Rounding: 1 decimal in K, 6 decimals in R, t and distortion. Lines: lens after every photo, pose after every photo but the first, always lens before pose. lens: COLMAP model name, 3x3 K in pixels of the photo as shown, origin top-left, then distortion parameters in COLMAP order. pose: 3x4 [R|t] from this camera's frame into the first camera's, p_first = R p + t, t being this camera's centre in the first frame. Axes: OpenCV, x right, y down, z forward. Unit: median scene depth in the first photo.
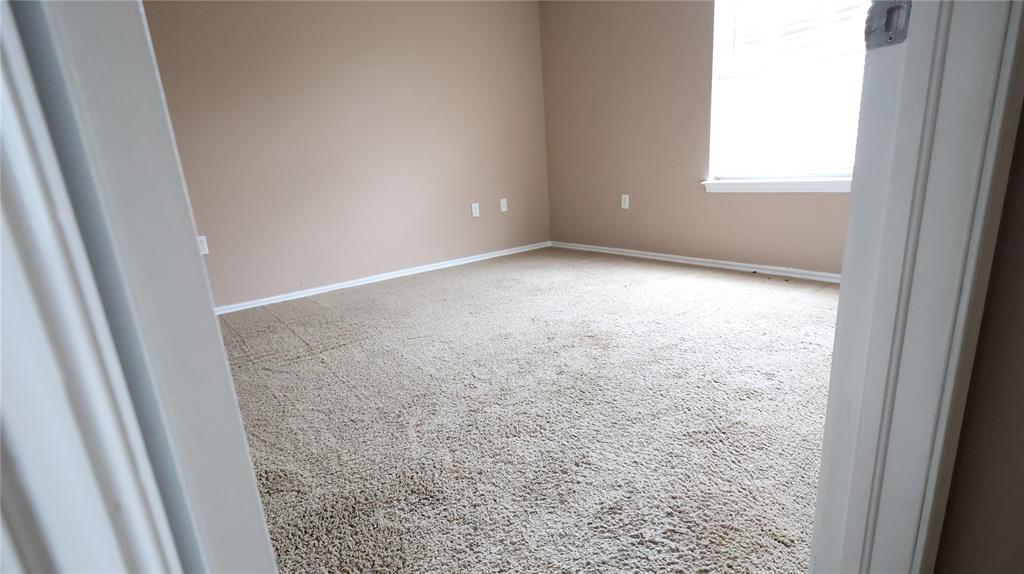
lens RADIAL K [[467.5, 0, 512.0], [0, 467.5, 287.0], [0, 0, 1]] dist [0.001675, -0.000127]
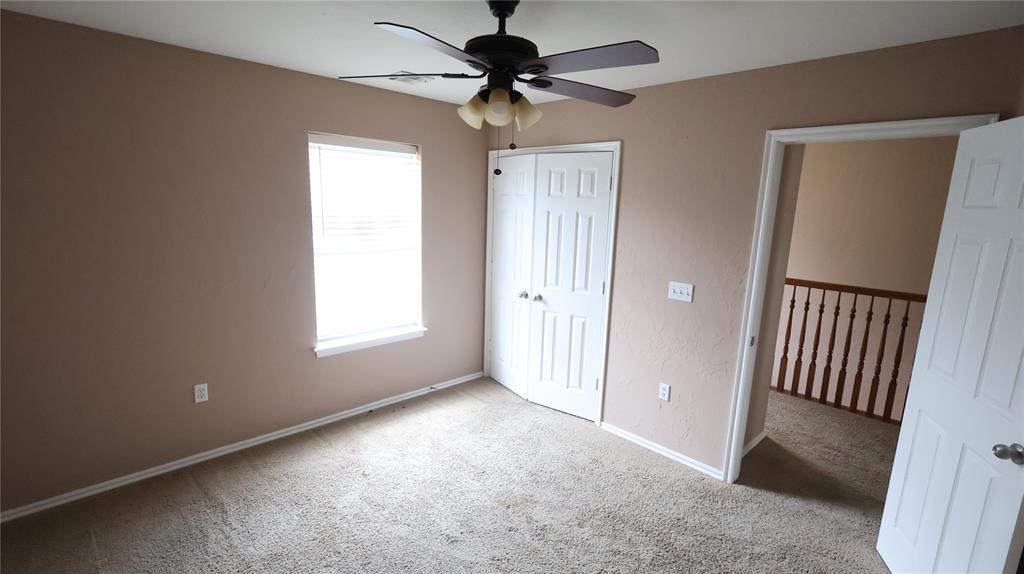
lens RADIAL K [[467.5, 0, 512.0], [0, 467.5, 287.0], [0, 0, 1]] dist [0.001675, -0.000127]
pose [[-0.104171, -0.113606, 0.988050, -0.641445], [0.225124, 0.964976, 0.134688, -0.401486], [-0.968745, 0.236464, -0.074947, 0.632794]]
